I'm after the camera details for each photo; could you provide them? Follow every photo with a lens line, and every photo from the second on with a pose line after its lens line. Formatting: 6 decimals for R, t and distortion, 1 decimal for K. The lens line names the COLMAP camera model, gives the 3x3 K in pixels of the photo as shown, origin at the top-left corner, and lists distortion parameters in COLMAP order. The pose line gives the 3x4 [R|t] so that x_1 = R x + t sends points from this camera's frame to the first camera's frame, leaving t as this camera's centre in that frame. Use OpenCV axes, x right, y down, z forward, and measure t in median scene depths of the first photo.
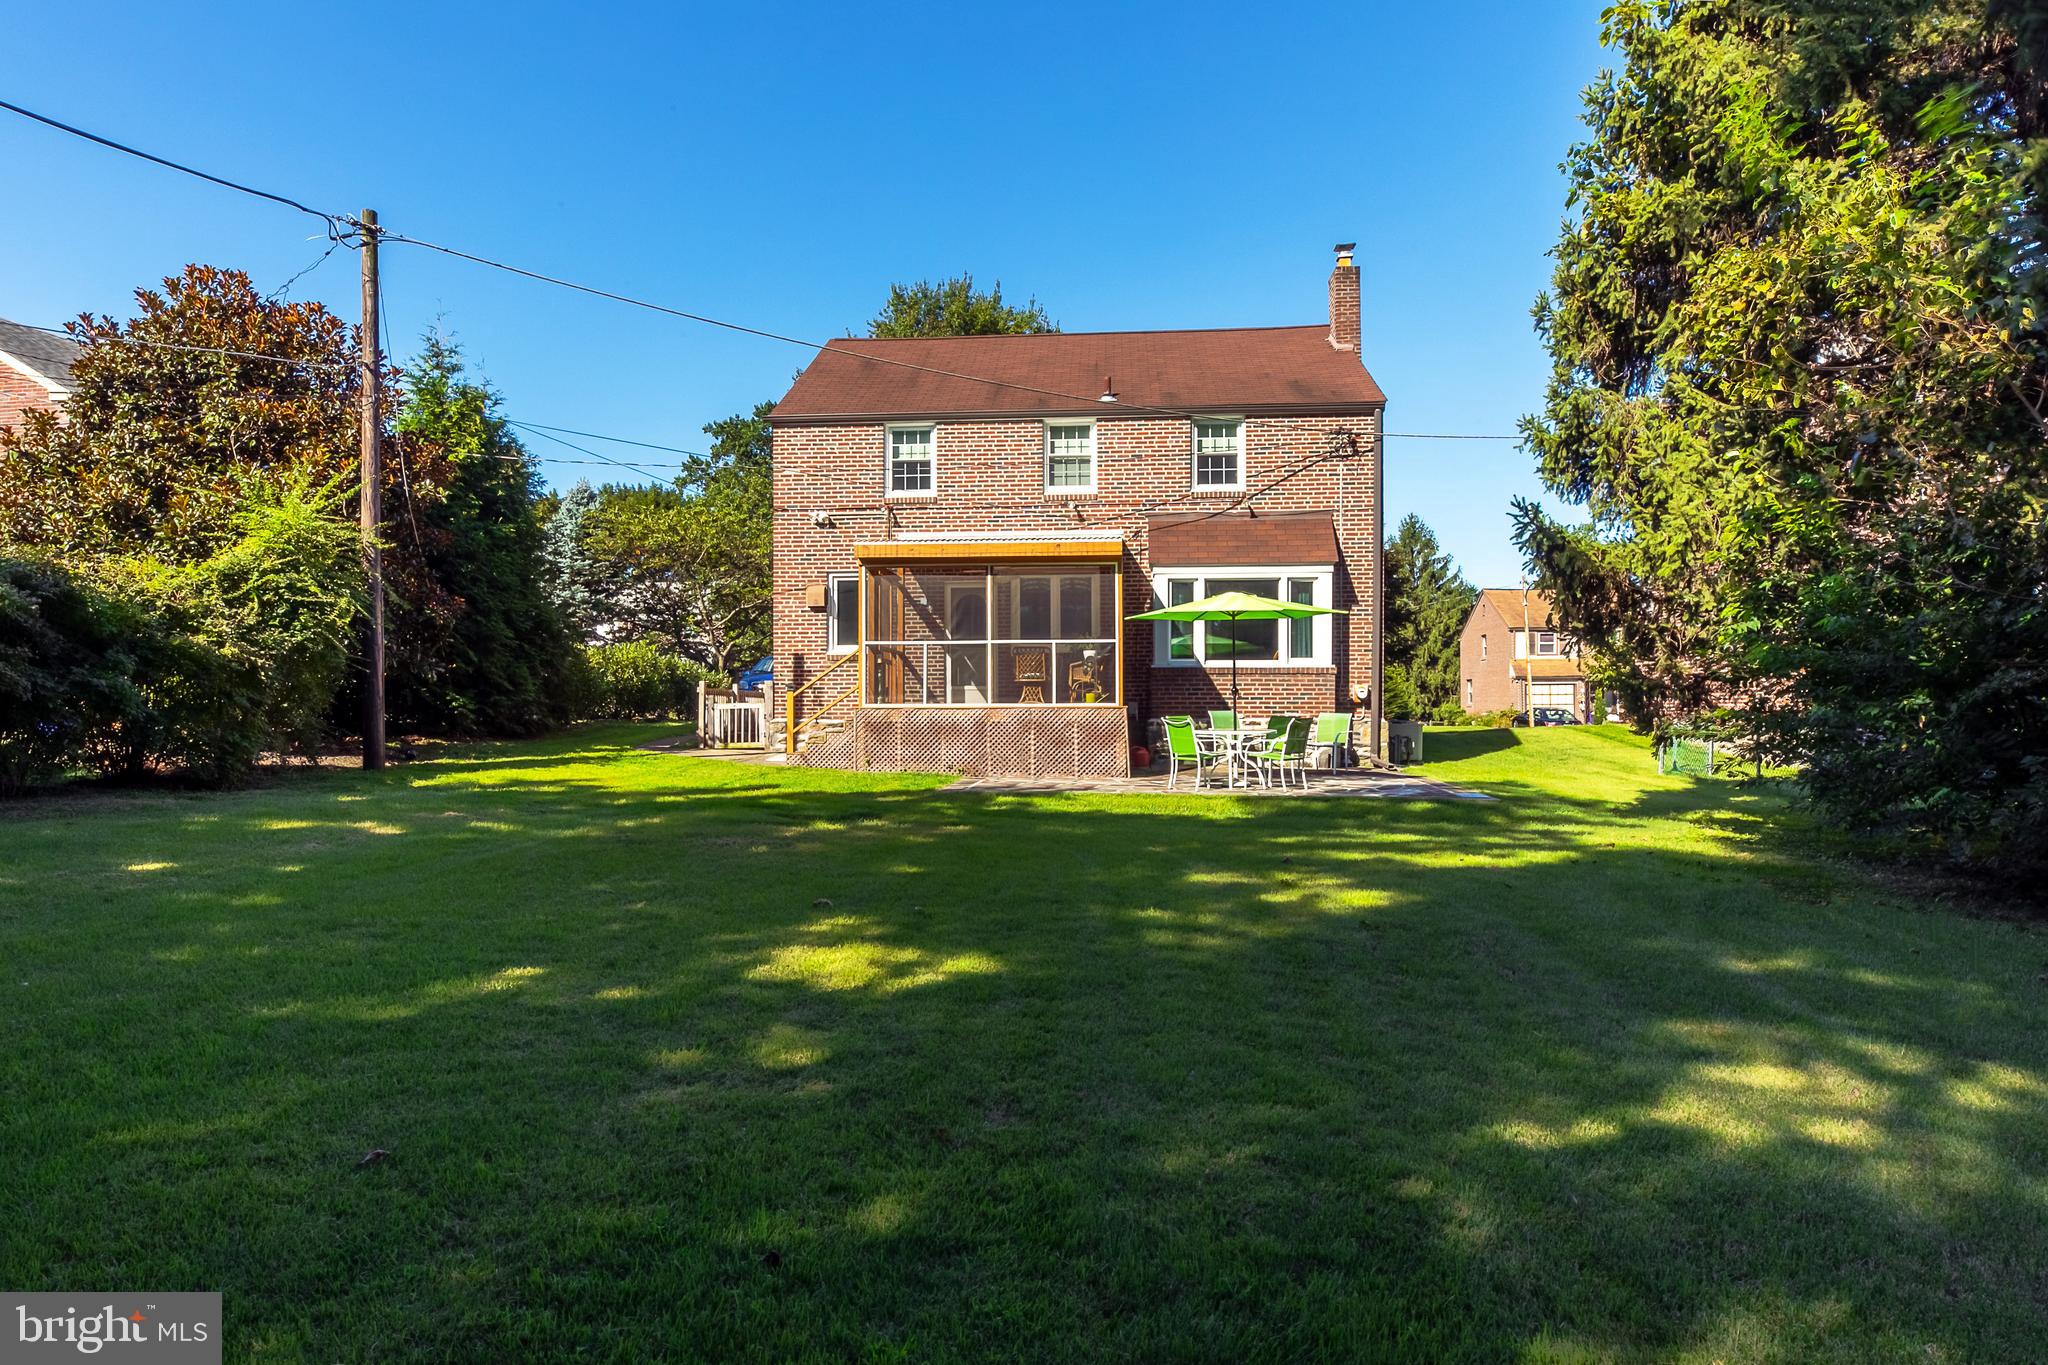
lens RADIAL K [[1213.0, 0, 1019.2], [0, 1213.0, 681.9], [0, 0, 1]] dist [0.036715, 0.002328]
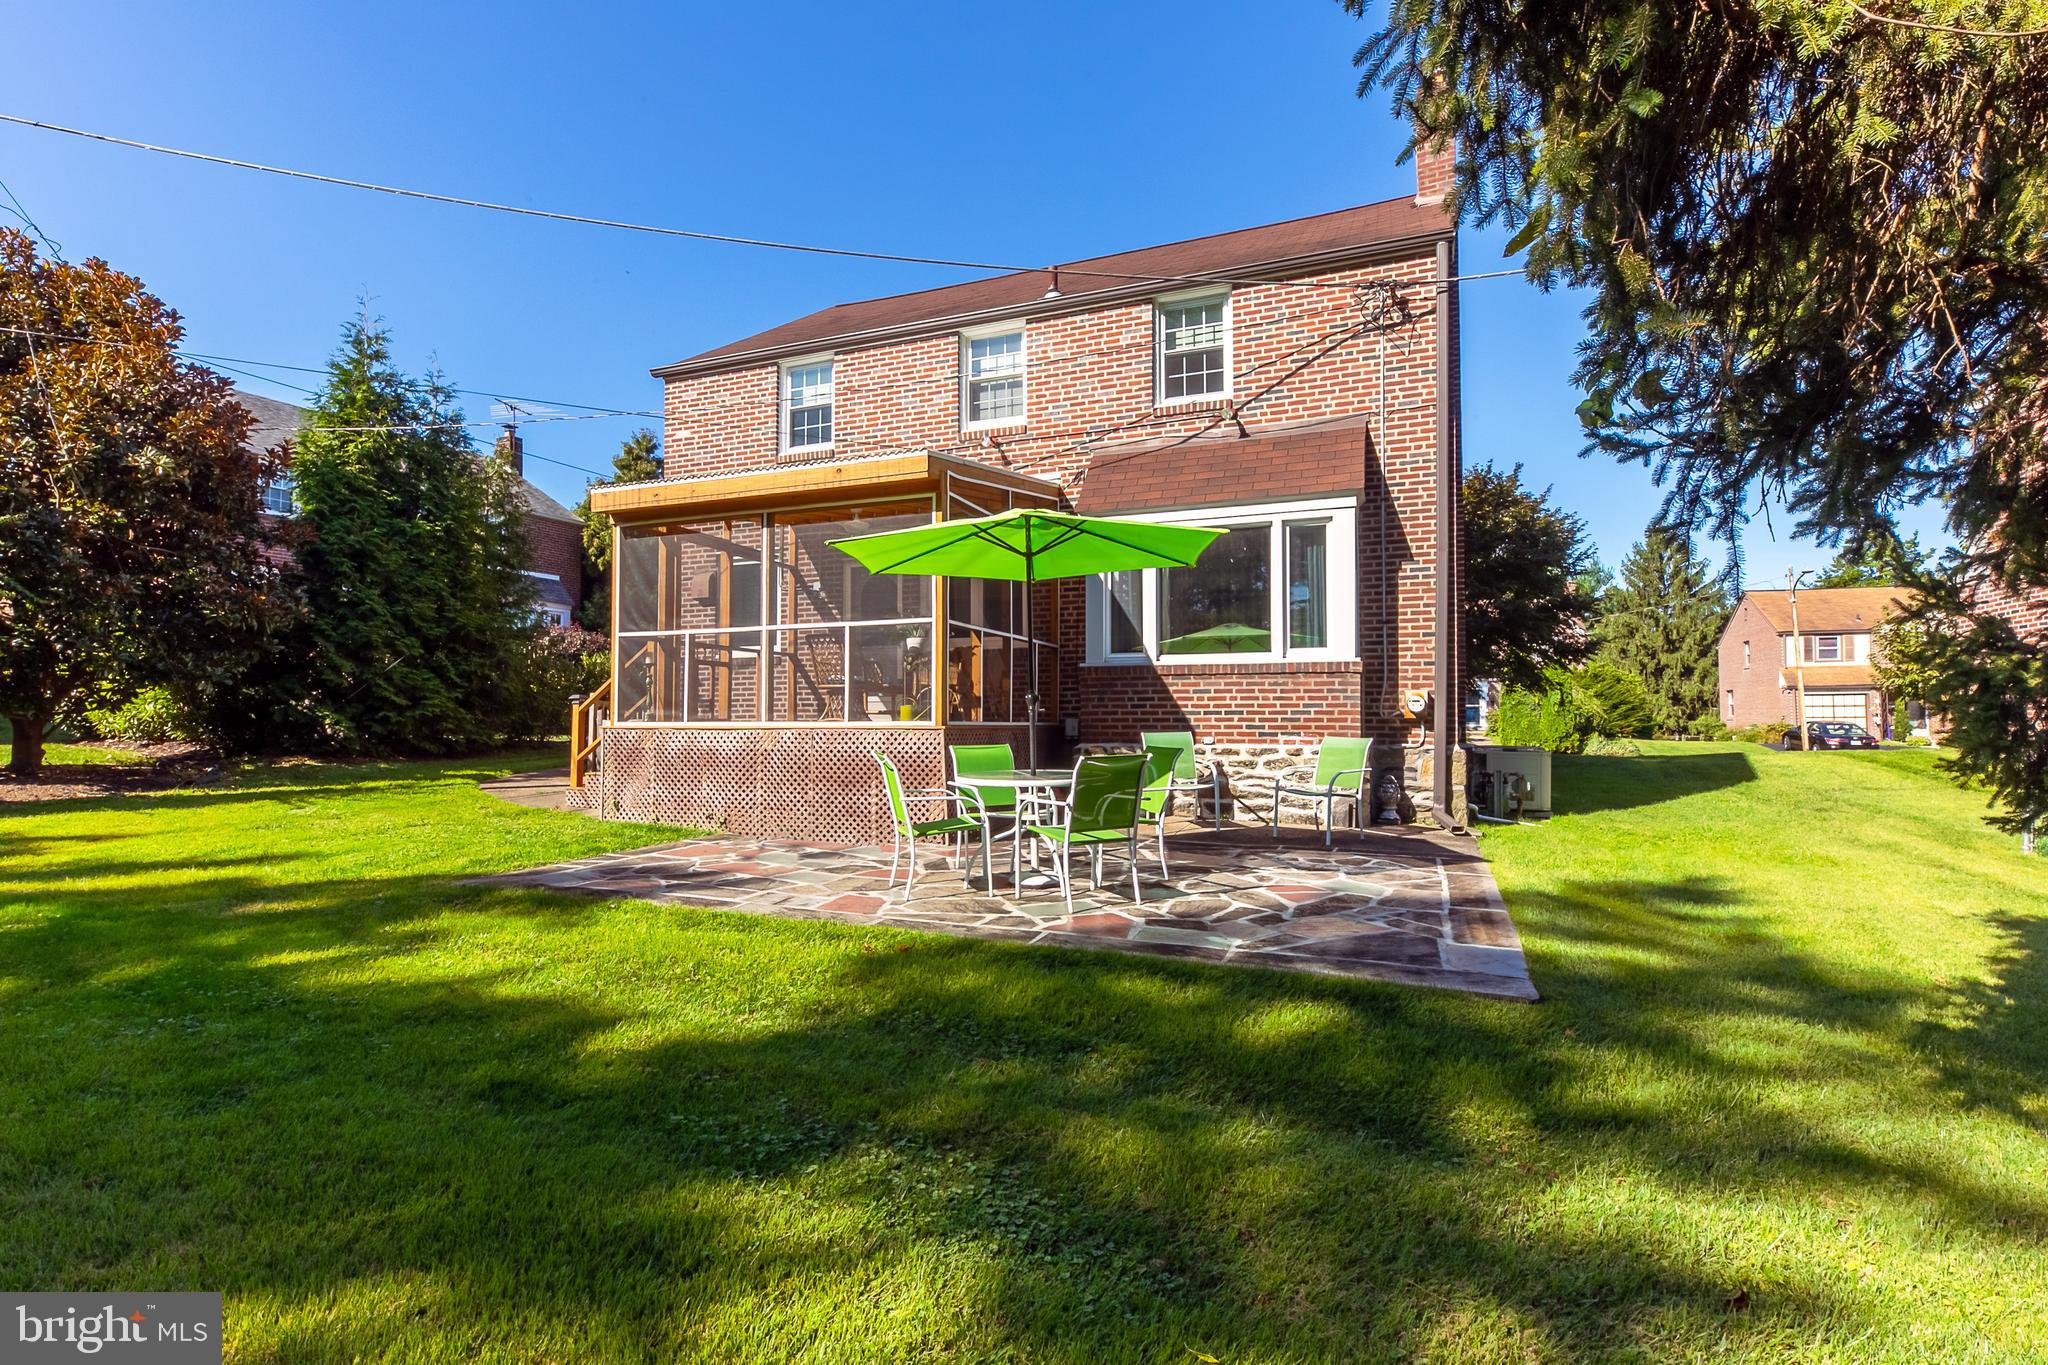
lens RADIAL K [[961.7, 0, 1032.0], [0, 961.7, 684.7], [0, 0, 1]] dist [0.015753, -0.000626]
pose [[0.958770, -0.009602, -0.284019, 0.225822], [0.005563, 0.999872, -0.015025, 0.005617], [0.284127, 0.012825, 0.958701, 0.463064]]
